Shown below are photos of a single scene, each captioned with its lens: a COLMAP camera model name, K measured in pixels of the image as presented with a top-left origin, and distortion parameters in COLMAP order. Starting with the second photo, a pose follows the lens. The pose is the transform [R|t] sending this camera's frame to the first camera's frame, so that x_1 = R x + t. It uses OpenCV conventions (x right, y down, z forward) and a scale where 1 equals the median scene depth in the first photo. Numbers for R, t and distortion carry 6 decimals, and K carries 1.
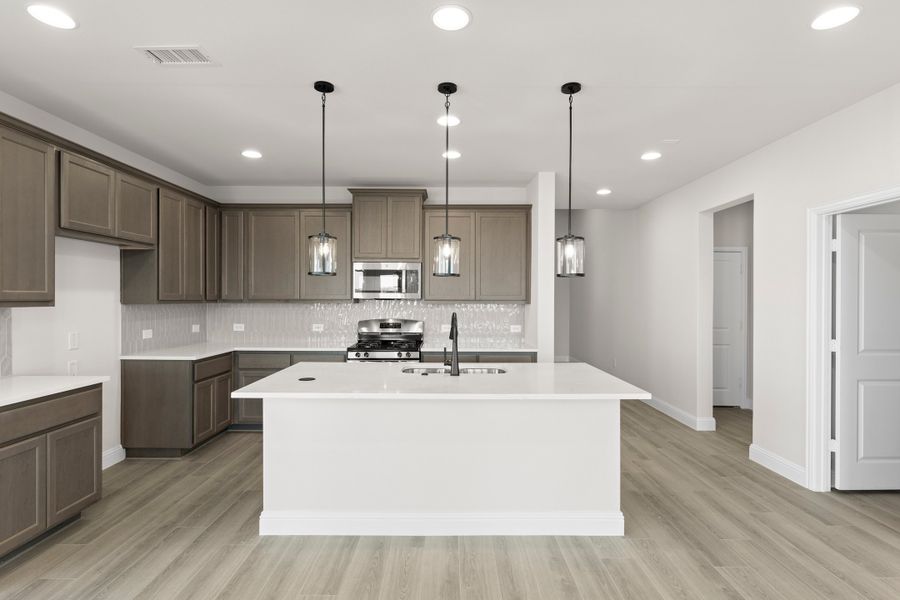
lens RADIAL K [[446.0, 0, 449.9], [0, 446.0, 293.4], [0, 0, 1]] dist [0.001147, -0.000240]
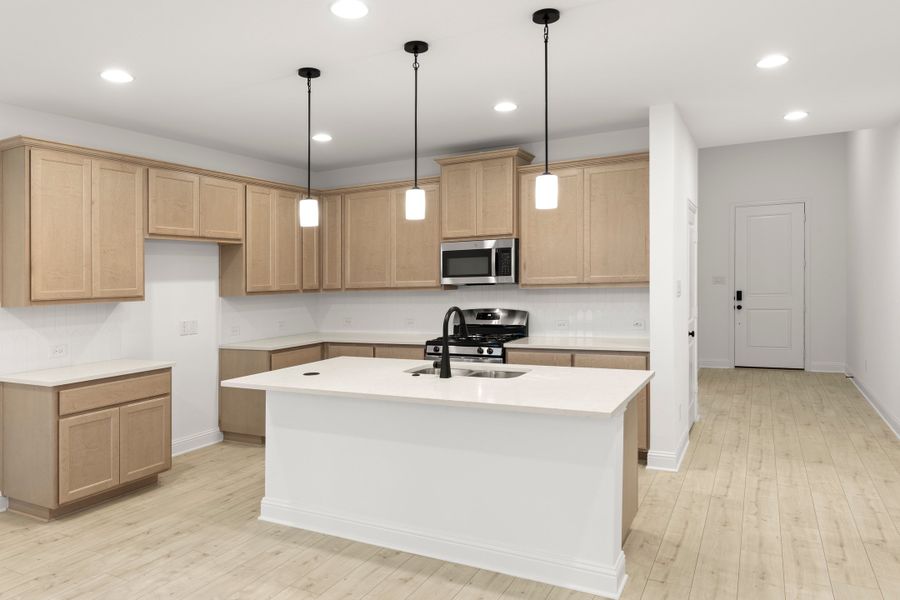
lens RADIAL K [[575.2, 0, 448.8], [0, 575.2, 255.8], [0, 0, 1]] dist [-0.005324, -0.001120]
pose [[0.883641, -0.044286, -0.466066, 0.373183], [0.031779, 0.998894, -0.034663, -0.006058], [0.467086, 0.015818, 0.884071, 0.024722]]
